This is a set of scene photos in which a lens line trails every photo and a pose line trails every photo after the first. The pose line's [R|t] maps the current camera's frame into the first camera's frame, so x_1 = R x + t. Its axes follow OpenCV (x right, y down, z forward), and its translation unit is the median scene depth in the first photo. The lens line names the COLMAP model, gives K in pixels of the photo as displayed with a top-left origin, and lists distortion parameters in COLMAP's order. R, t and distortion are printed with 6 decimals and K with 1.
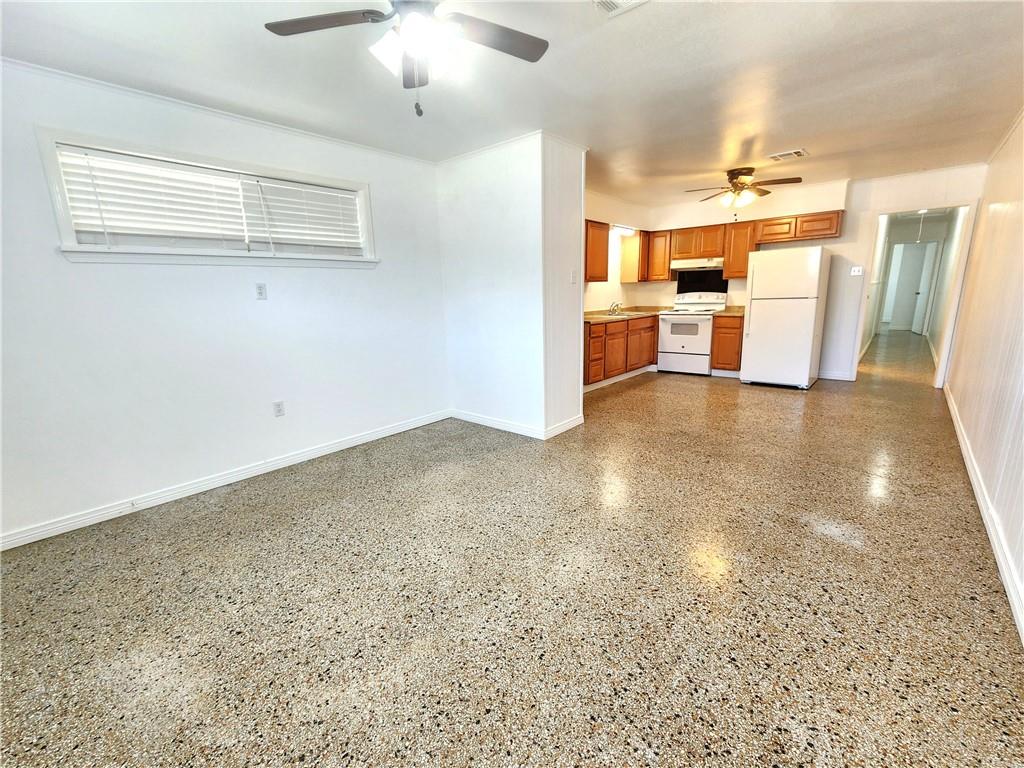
lens RADIAL K [[419.8, 0, 512.5], [0, 419.8, 389.9], [0, 0, 1]] dist [-0.000293, 0.000114]
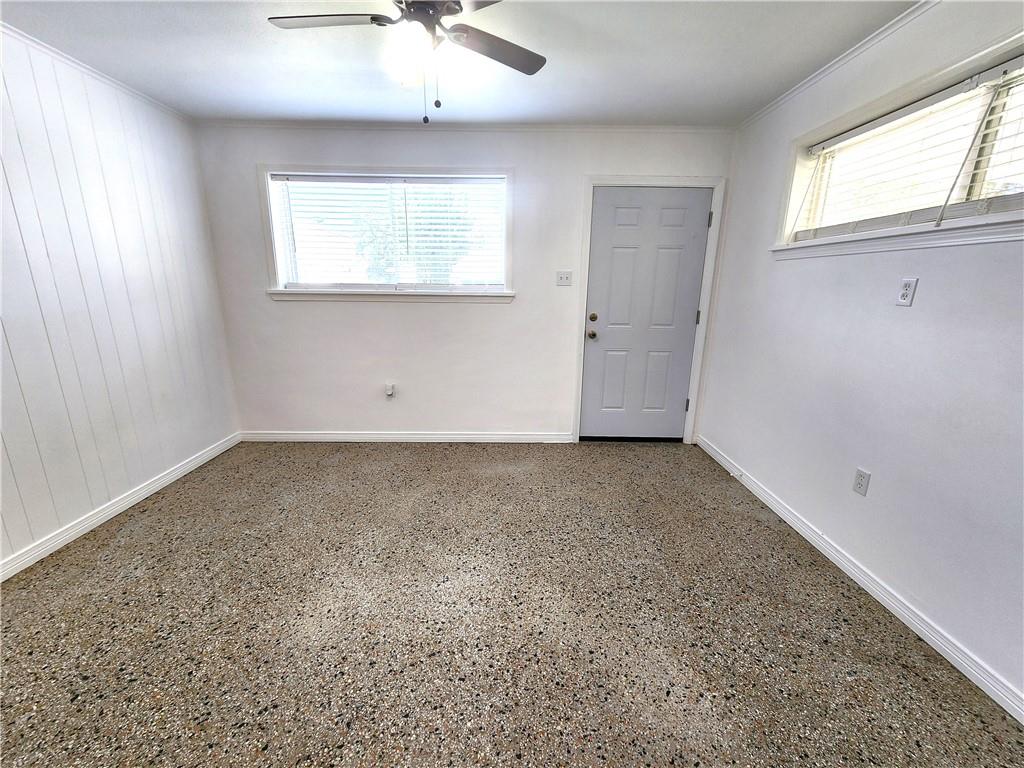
lens RADIAL K [[419.8, 0, 512.5], [0, 419.8, 389.9], [0, 0, 1]] dist [-0.000293, 0.000114]
pose [[-0.739837, 0.182987, -0.647424, 0.322736], [-0.148517, 0.894142, 0.422436, -0.421935], [0.656189, 0.408687, -0.634342, 1.610049]]
